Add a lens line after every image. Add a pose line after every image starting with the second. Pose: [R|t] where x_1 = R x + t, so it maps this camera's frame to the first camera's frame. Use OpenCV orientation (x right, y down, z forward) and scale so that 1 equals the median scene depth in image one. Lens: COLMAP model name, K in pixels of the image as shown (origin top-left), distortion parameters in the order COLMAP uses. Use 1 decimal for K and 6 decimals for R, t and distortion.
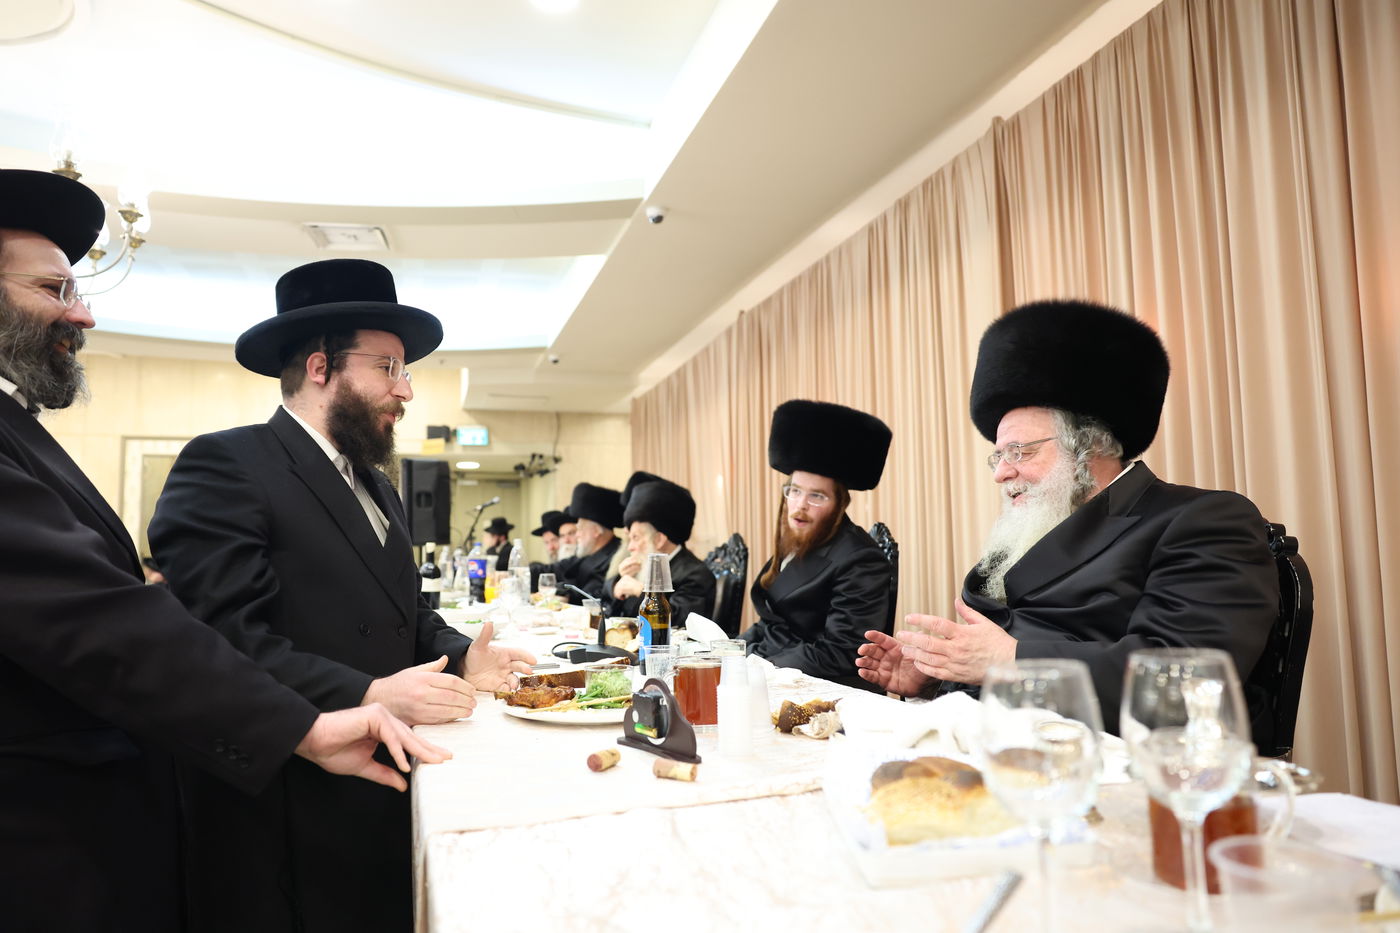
lens RADIAL K [[949.8, 0, 700.0], [0, 949.8, 466.5], [0, 0, 1]] dist [-0.113778, 0.093004]
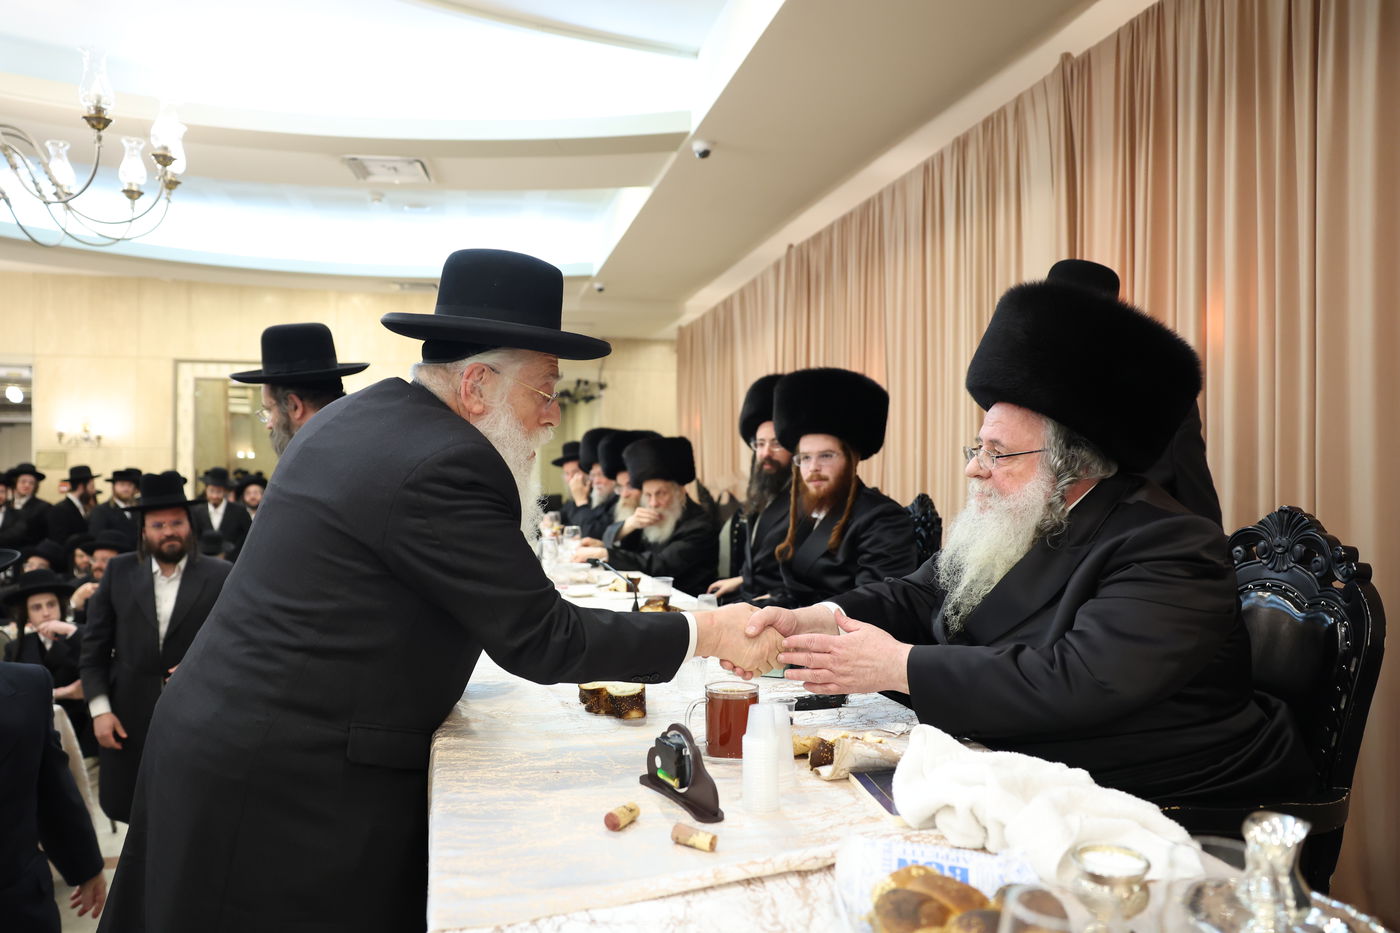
lens RADIAL K [[949.8, 0, 700.0], [0, 949.8, 466.5], [0, 0, 1]] dist [-0.113778, 0.093004]
pose [[0.998626, 0.019658, -0.048579, 0.003674], [-0.015271, 0.995906, 0.089092, -0.028511], [0.050131, -0.088228, 0.994838, 0.015693]]
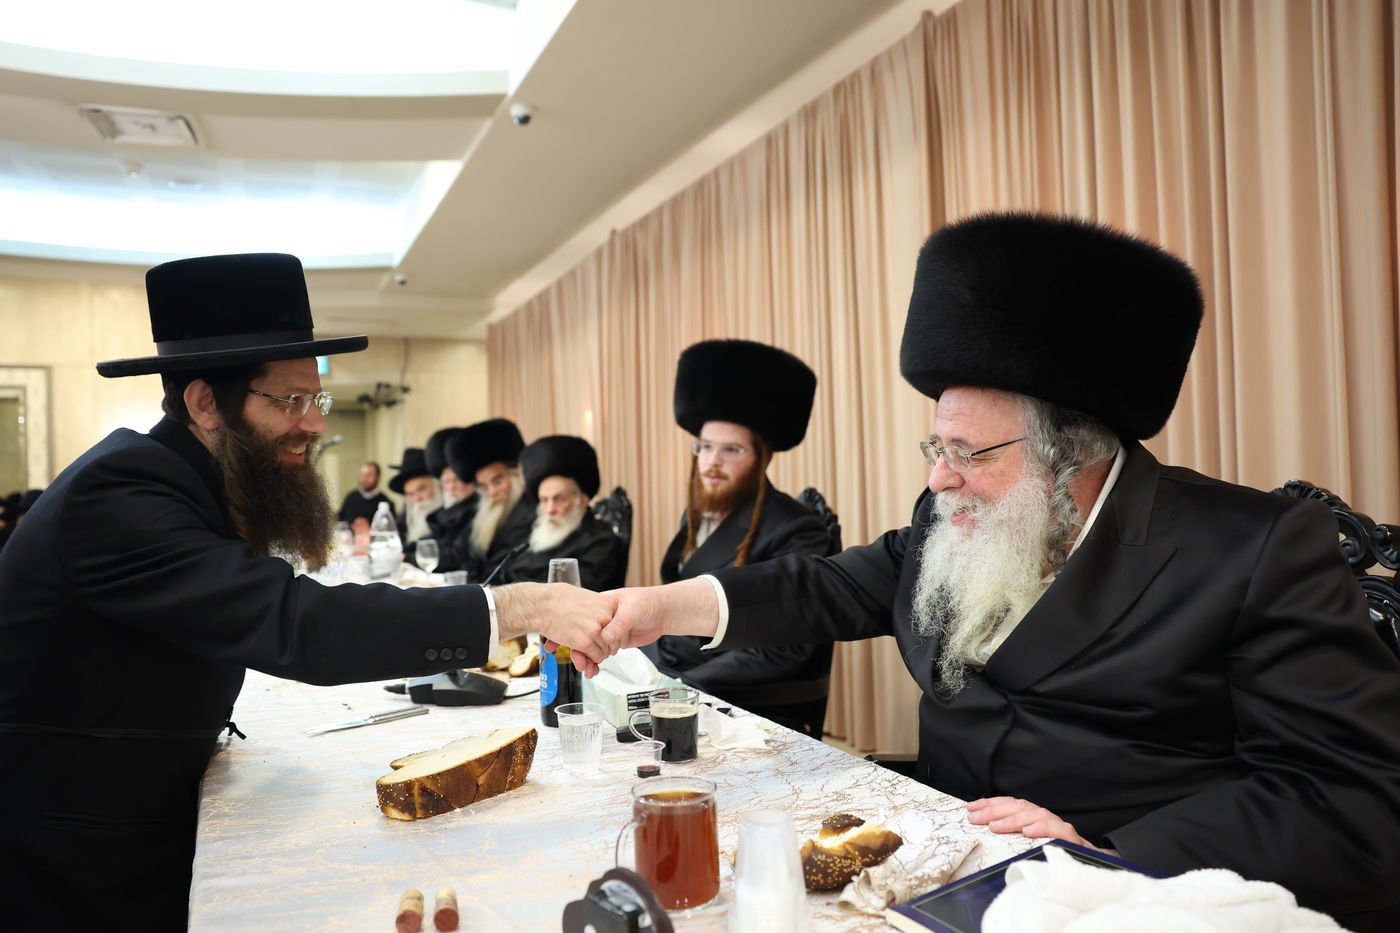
lens RADIAL K [[949.8, 0, 700.0], [0, 949.8, 466.5], [0, 0, 1]] dist [-0.113778, 0.093004]
pose [[0.987972, -0.008600, 0.154395, -0.020125], [-0.003824, 0.996788, 0.079993, -0.014531], [-0.154587, -0.079621, 0.984766, 0.105910]]
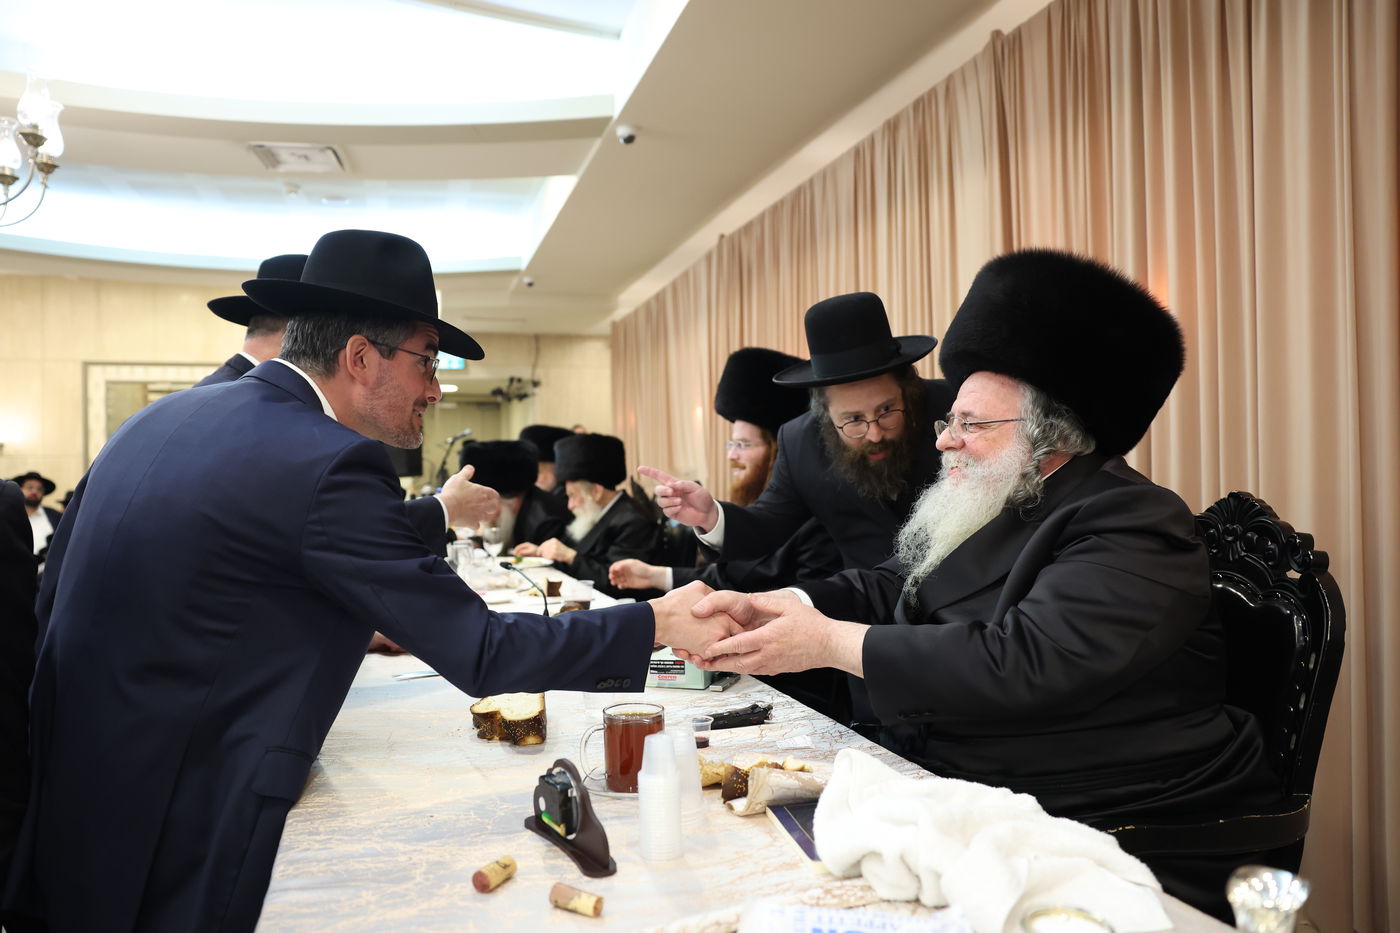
lens RADIAL K [[949.8, 0, 700.0], [0, 949.8, 466.5], [0, 0, 1]] dist [-0.113778, 0.093004]
pose [[0.999930, 0.000623, 0.011825, 0.014127], [-0.001701, 0.995817, 0.091359, -0.024642], [-0.011719, -0.091373, 0.995748, 0.046975]]
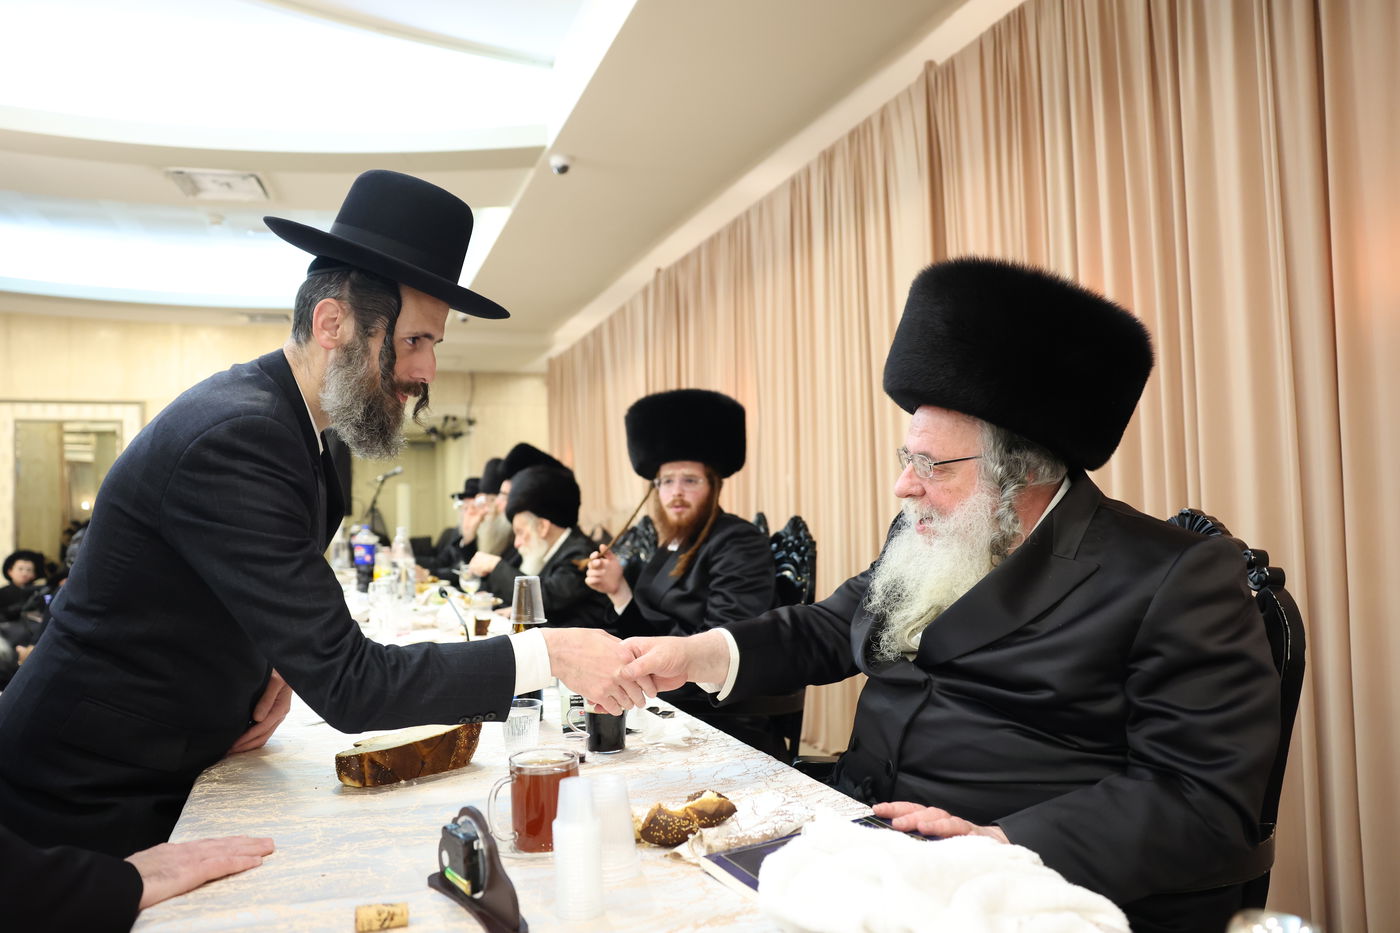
lens RADIAL K [[952.2, 0, 700.0], [0, 952.2, 466.5], [0, 0, 1]] dist [-0.111307, 0.090365]
pose [[0.997217, -0.005917, 0.074321, 0.017957], [0.002306, 0.998817, 0.048580, -0.017409], [-0.074520, -0.048274, 0.996050, 0.063474]]
